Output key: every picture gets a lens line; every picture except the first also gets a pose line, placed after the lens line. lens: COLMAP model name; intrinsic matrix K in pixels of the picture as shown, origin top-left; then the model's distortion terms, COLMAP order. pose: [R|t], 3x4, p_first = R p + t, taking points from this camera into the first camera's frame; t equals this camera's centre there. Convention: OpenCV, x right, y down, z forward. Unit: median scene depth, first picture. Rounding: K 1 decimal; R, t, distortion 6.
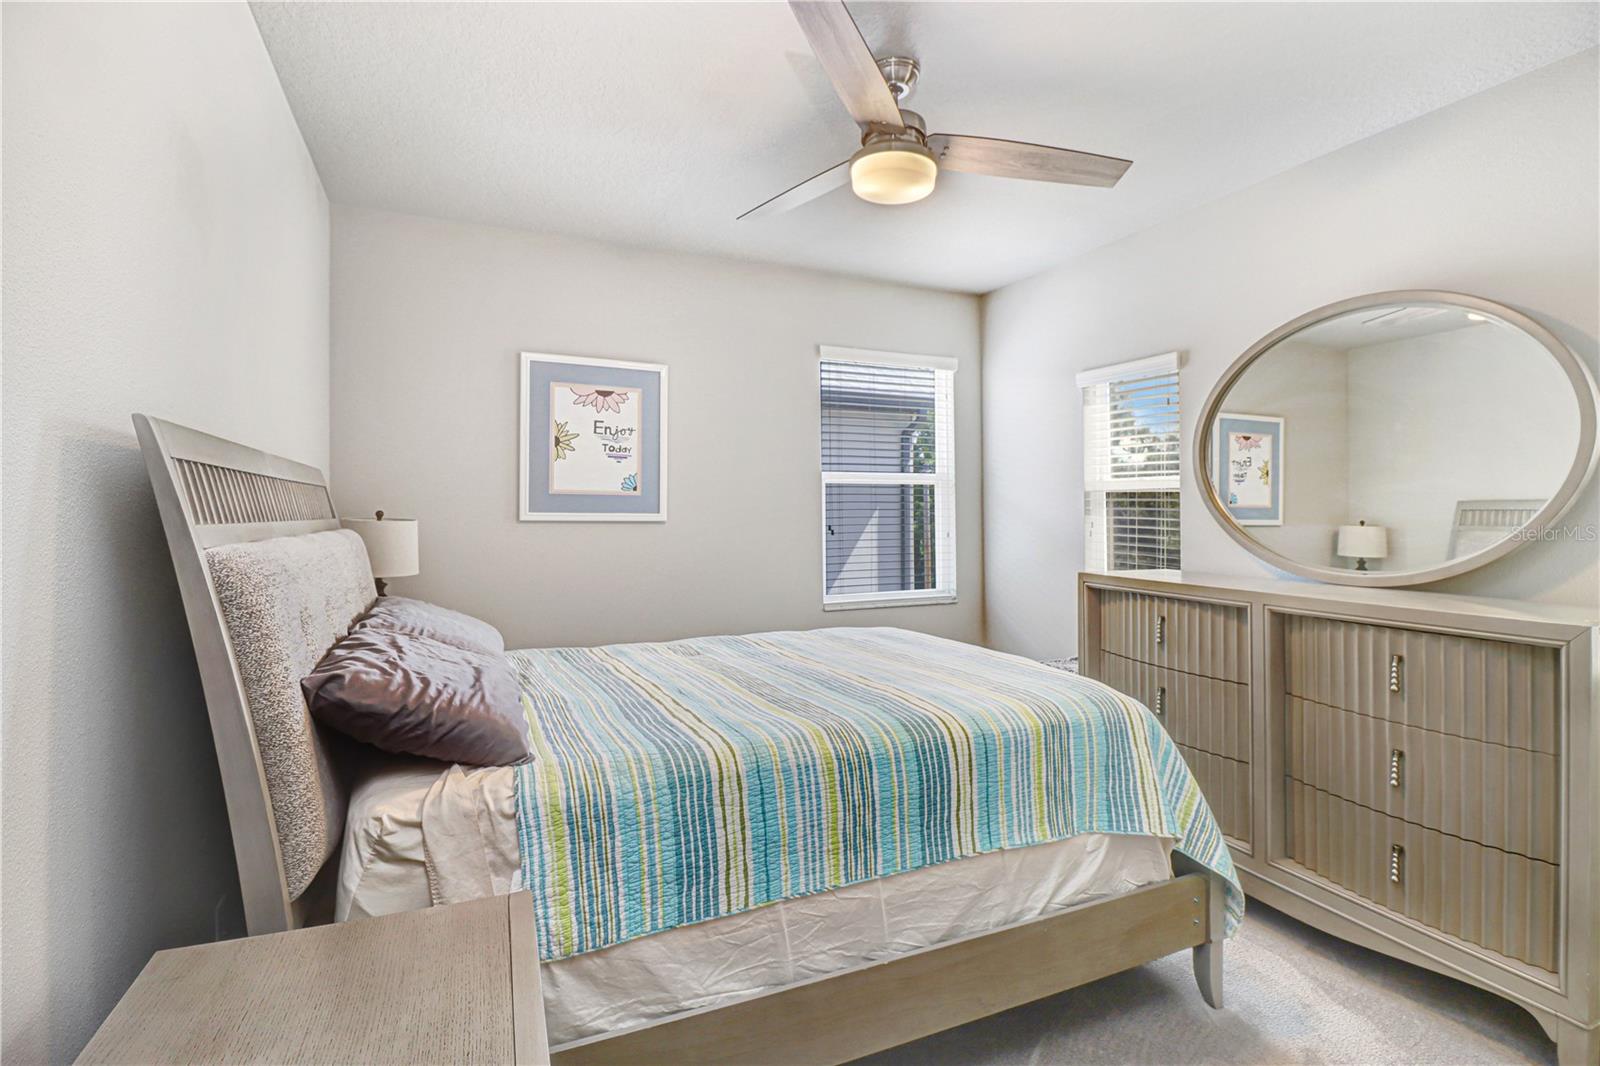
lens RADIAL K [[770.0, 0, 796.5], [0, 770.0, 520.7], [0, 0, 1]] dist [0.001711, -0.016071]
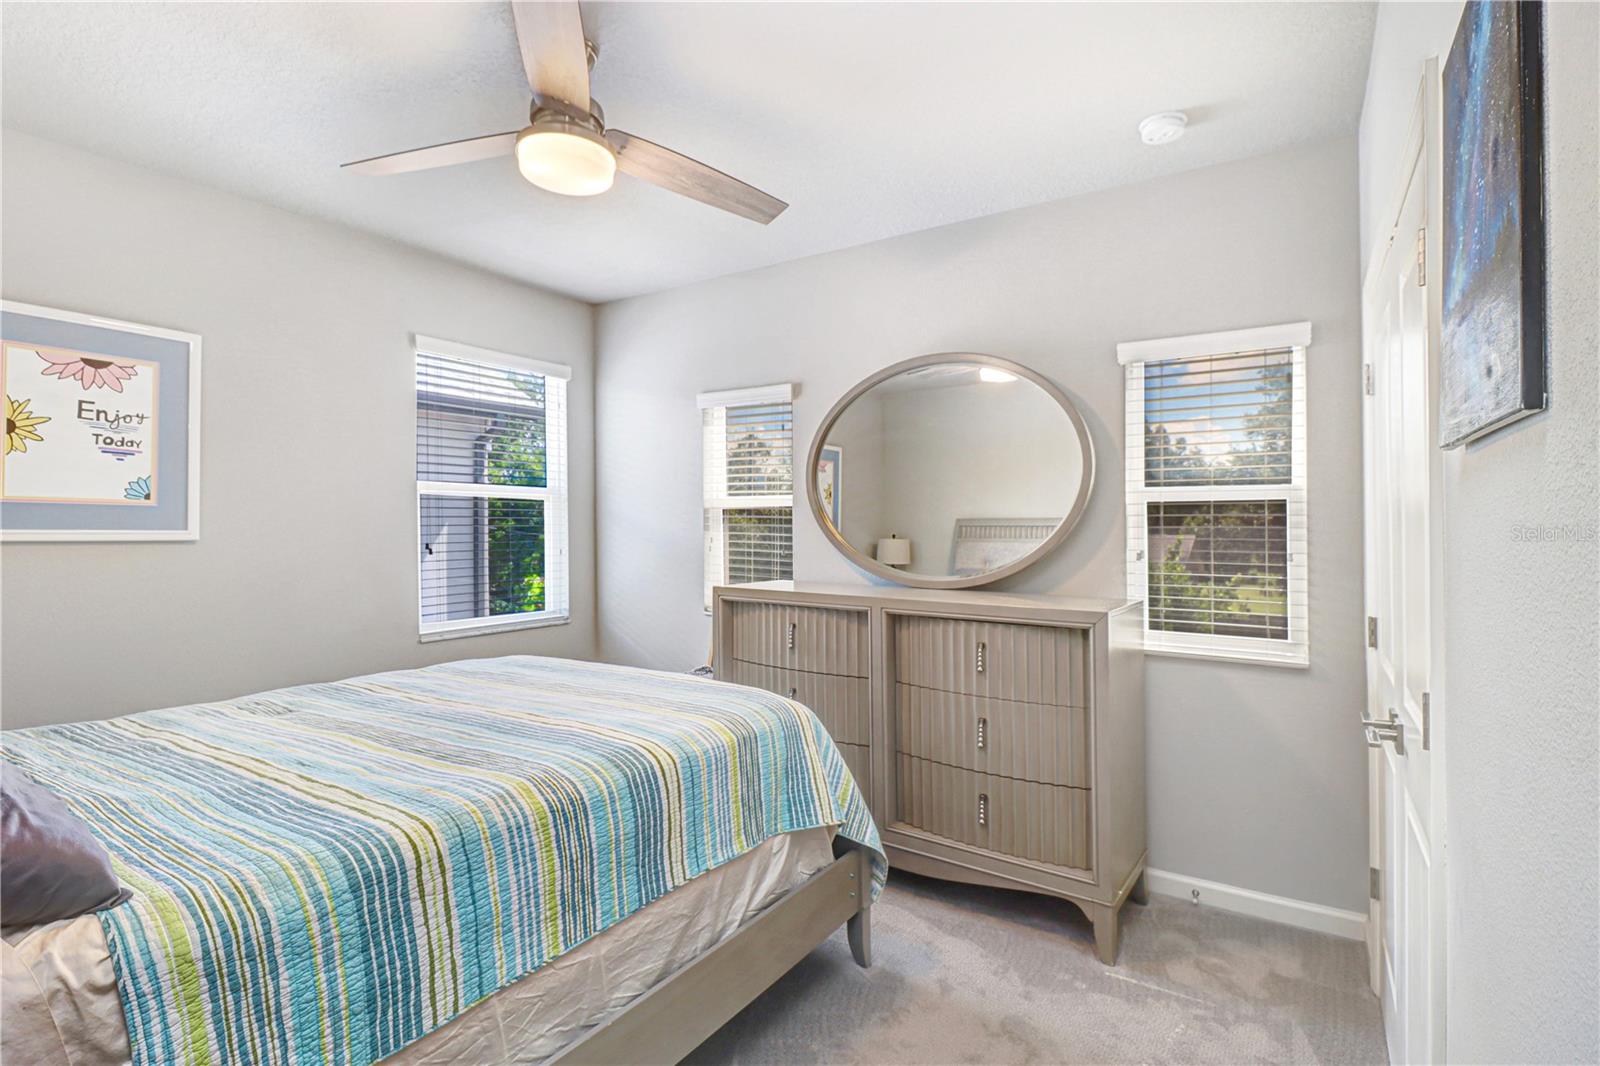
lens RADIAL K [[775.7, 0, 800.0], [0, 775.7, 533.0], [0, 0, 1]] dist [-0.000870, -0.016043]
pose [[0.844064, -0.004063, 0.536228, -0.167777], [0.005485, 0.999984, -0.001058, -0.005556], [-0.536215, 0.003834, 0.844073, 0.093450]]
